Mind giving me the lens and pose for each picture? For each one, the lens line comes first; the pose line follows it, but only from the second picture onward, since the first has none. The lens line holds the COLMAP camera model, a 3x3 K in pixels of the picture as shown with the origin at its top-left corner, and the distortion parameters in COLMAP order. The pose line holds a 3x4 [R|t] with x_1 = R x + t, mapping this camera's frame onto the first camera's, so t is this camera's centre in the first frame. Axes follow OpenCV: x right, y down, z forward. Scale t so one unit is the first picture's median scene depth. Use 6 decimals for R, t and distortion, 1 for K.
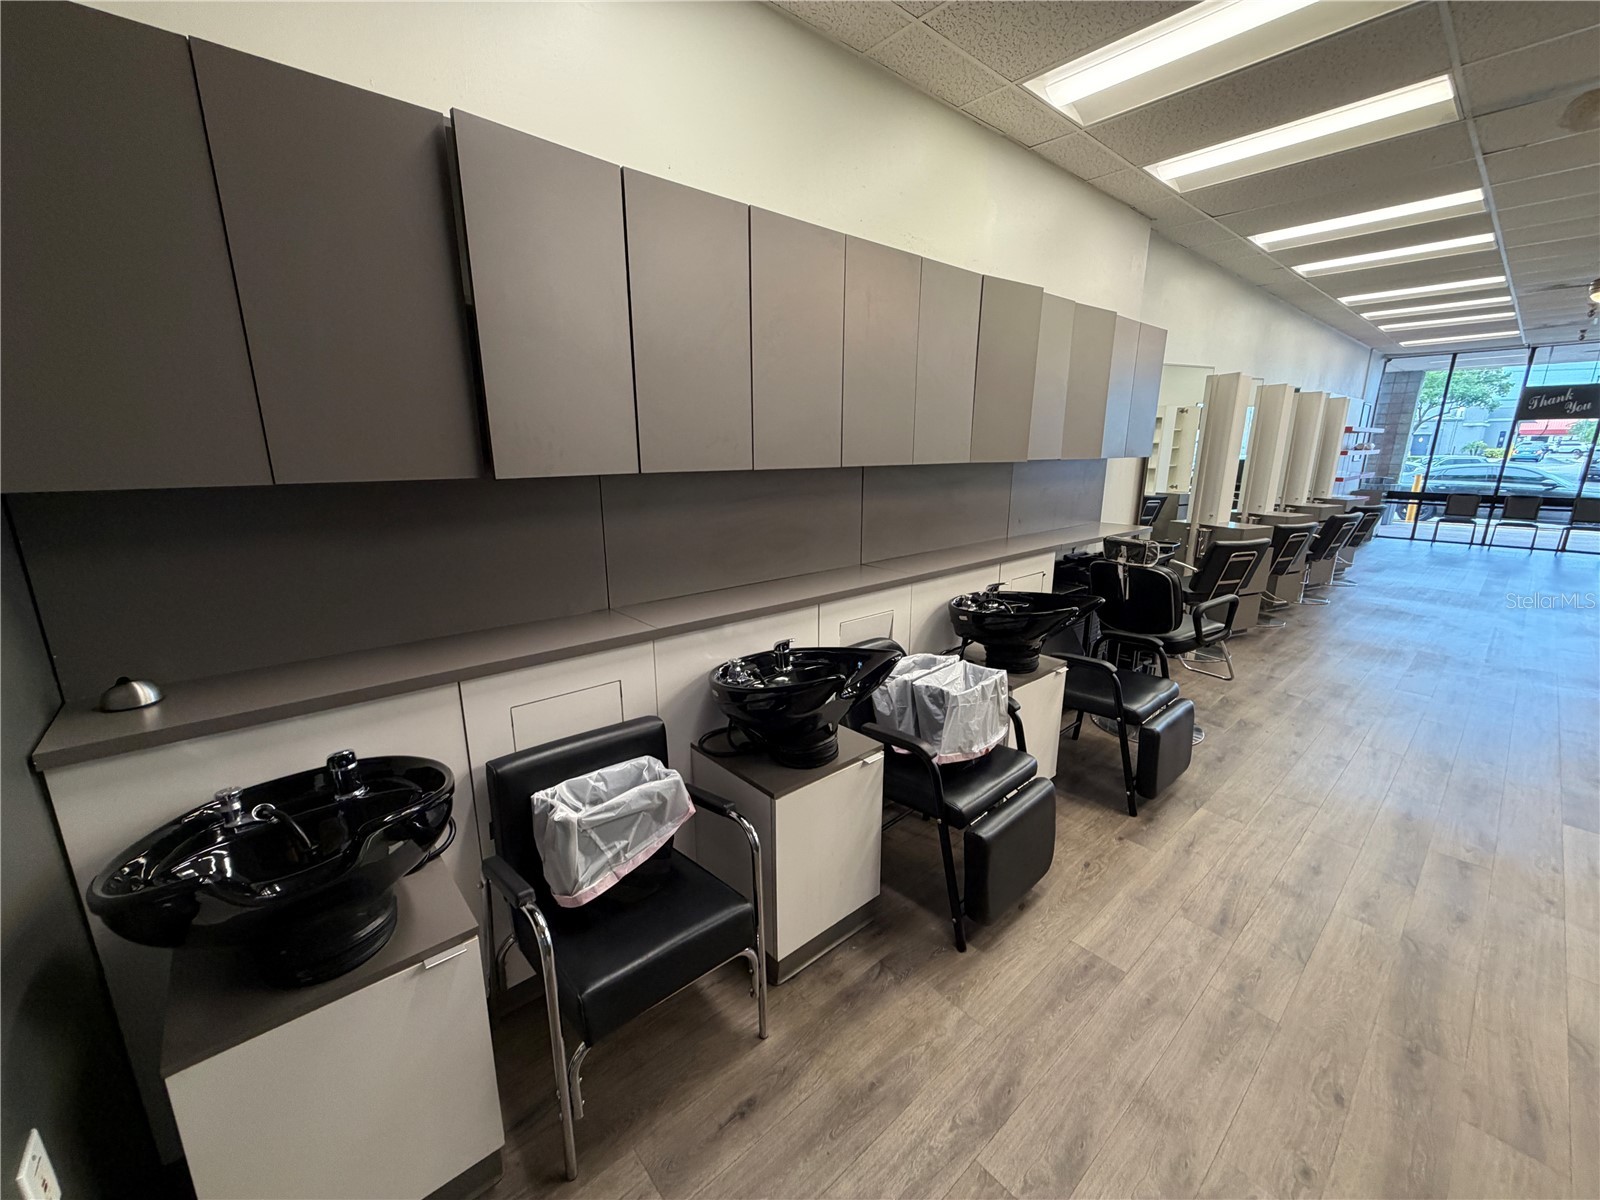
lens RADIAL K [[637.0, 0, 792.4], [0, 637.0, 604.0], [0, 0, 1]] dist [-0.001380, 0.000404]
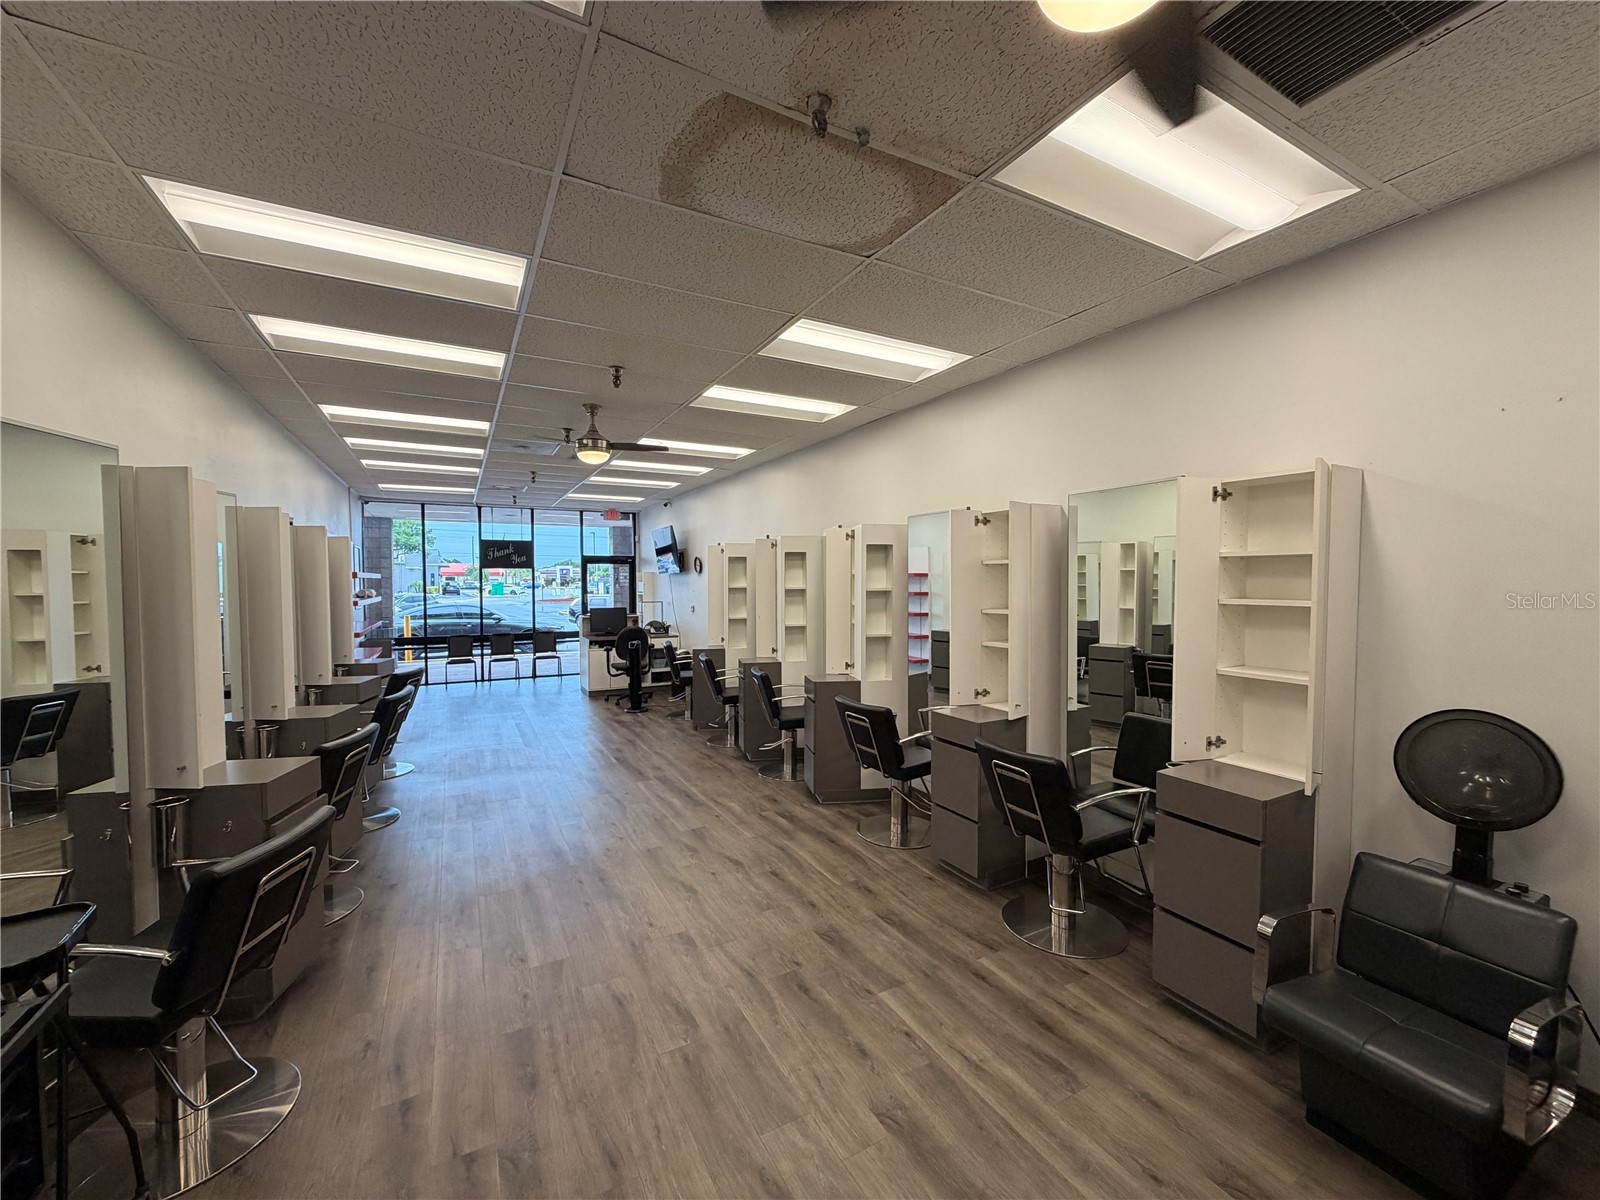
lens RADIAL K [[637.0, 0, 800.5], [0, 637.0, 600.6], [0, 0, 1]] dist [-0.001380, 0.000404]
pose [[0.214175, -0.028807, 0.976370, 0.177620], [0.237876, 0.971011, -0.023531, -0.078684], [-0.947388, 0.237295, 0.214819, 0.258988]]
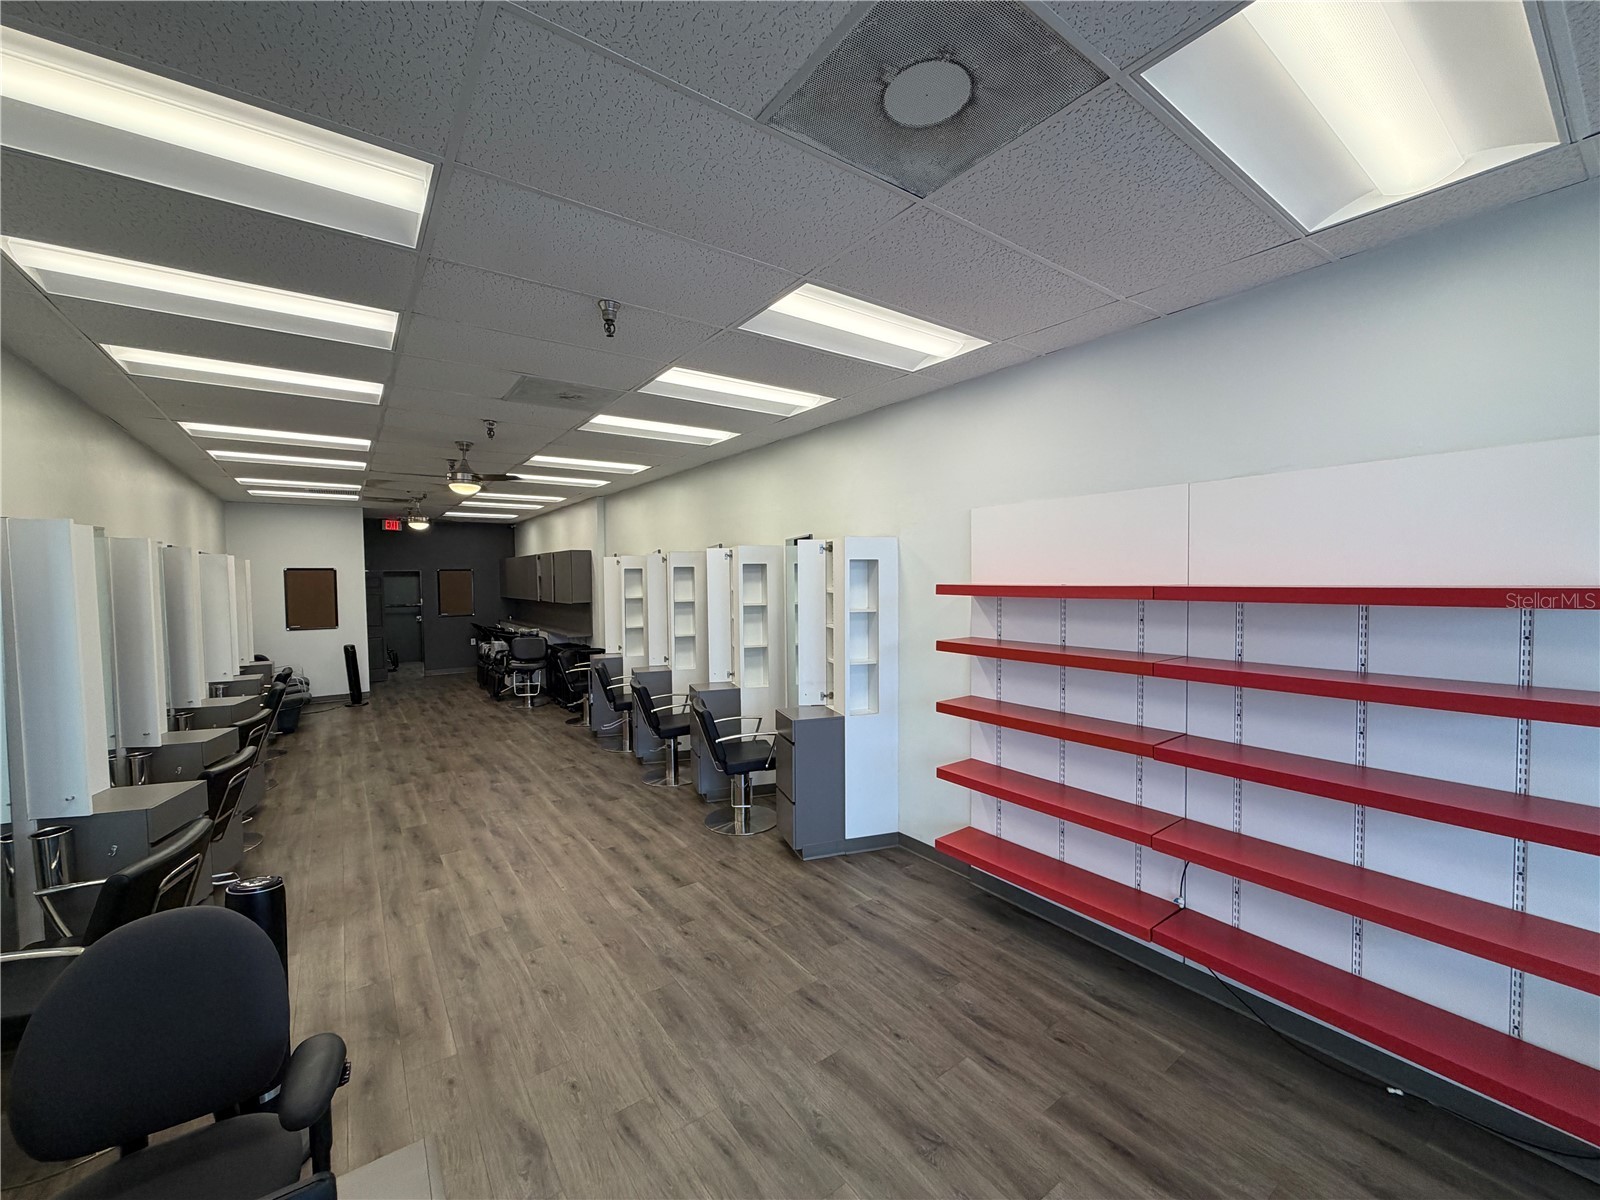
lens RADIAL K [[637.0, 0, 802.9], [0, 637.0, 607.5], [0, 0, 1]] dist [-0.001380, 0.000404]
pose [[-0.086430, 0.052149, -0.994892, 1.195381], [-0.230629, 0.970455, 0.070904, -0.249619], [0.969196, 0.235579, -0.071849, 0.861579]]
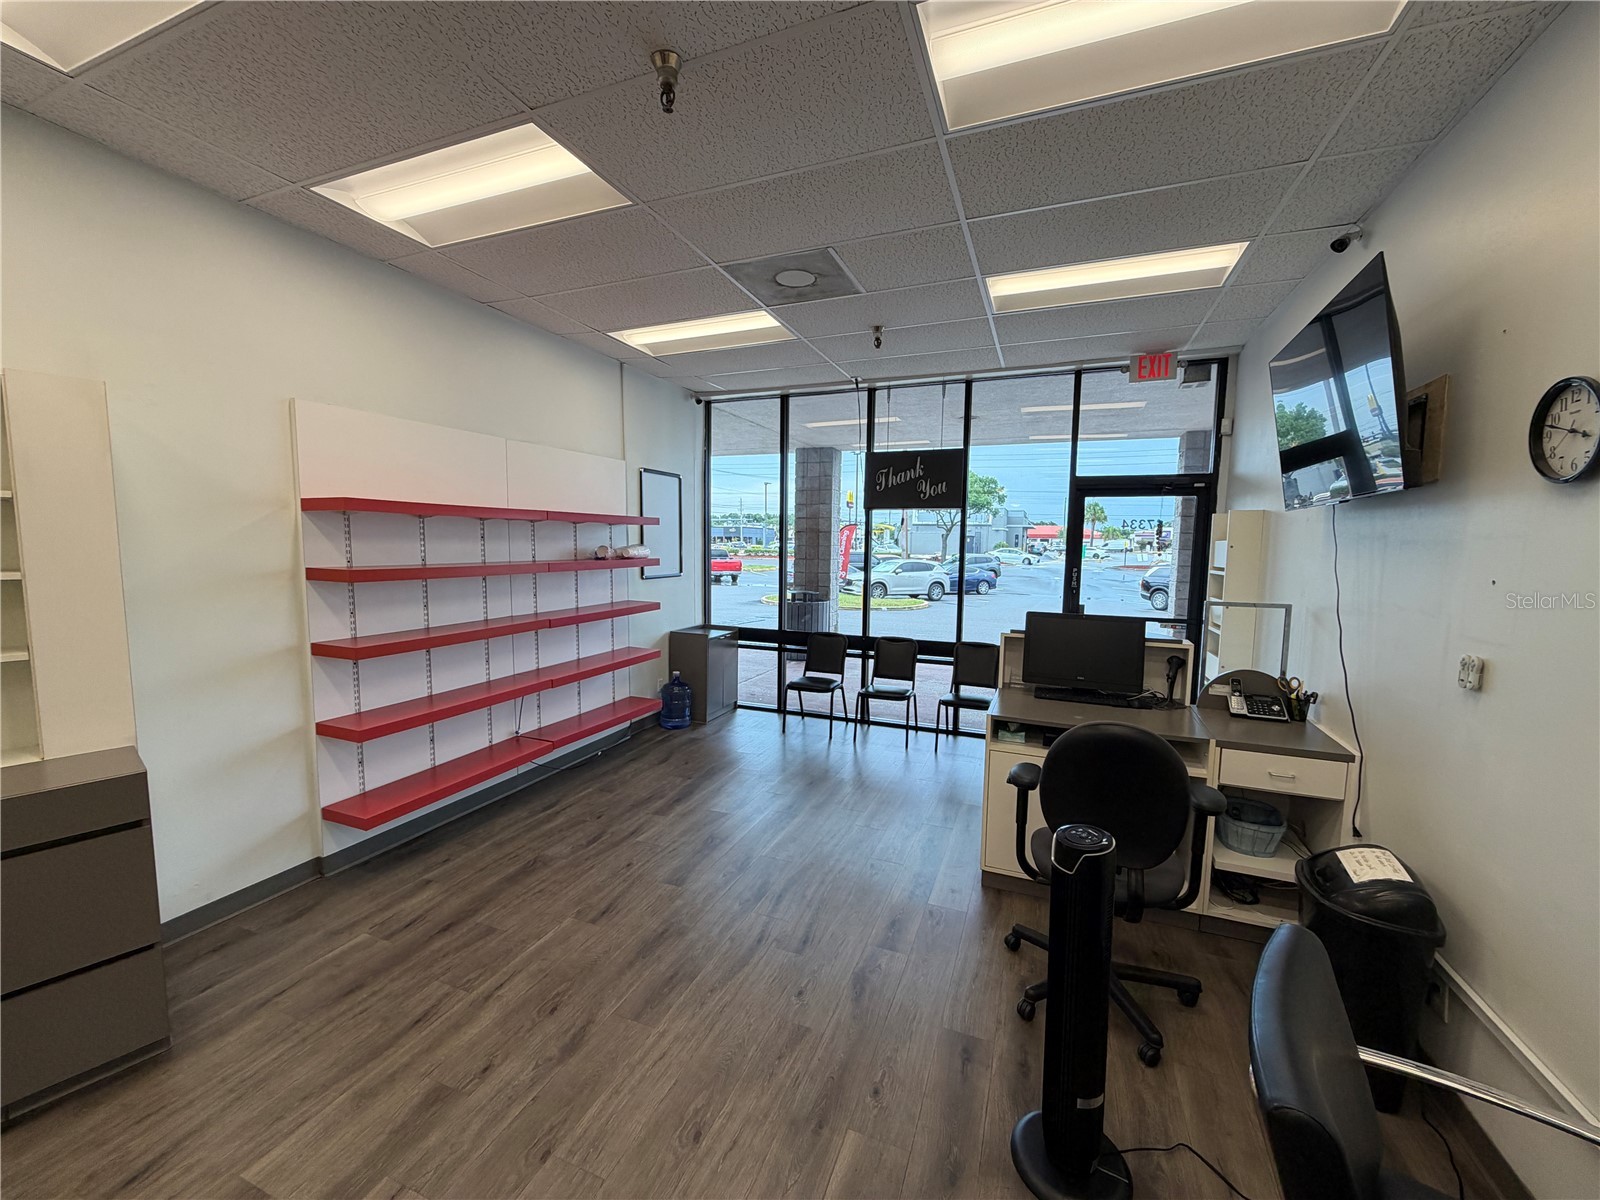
lens RADIAL K [[637.0, 0, 796.0], [0, 637.0, 601.5], [0, 0, 1]] dist [-0.001380, 0.000404]
pose [[0.890073, -0.029642, 0.454853, 0.853311], [0.095410, 0.987894, -0.122322, -0.148775], [-0.445721, 0.152273, 0.882126, 0.558368]]
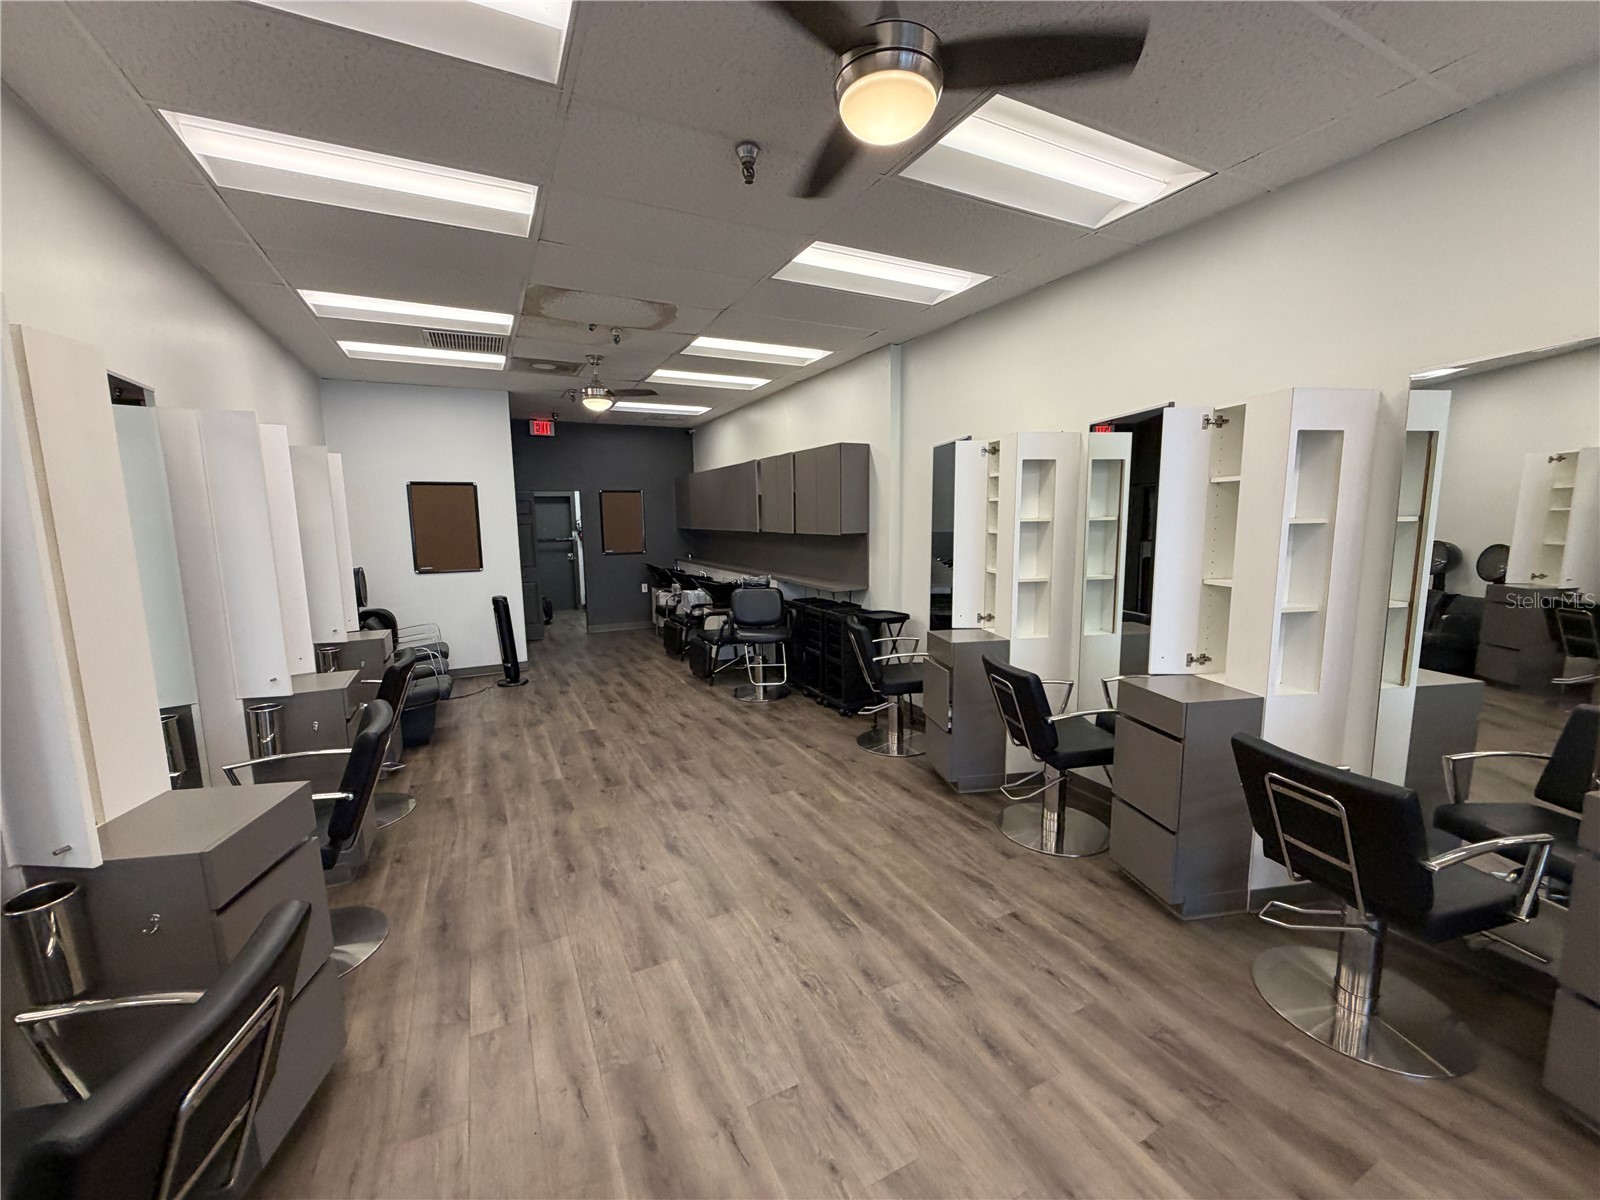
lens RADIAL K [[637.0, 0, 797.8], [0, 637.0, 600.0], [0, 0, 1]] dist [-0.001380, 0.000404]
pose [[-0.244495, 0.133659, -0.960394, 0.828782], [-0.220565, 0.956824, 0.189313, -0.148631], [0.944231, 0.258116, -0.204458, 0.543808]]
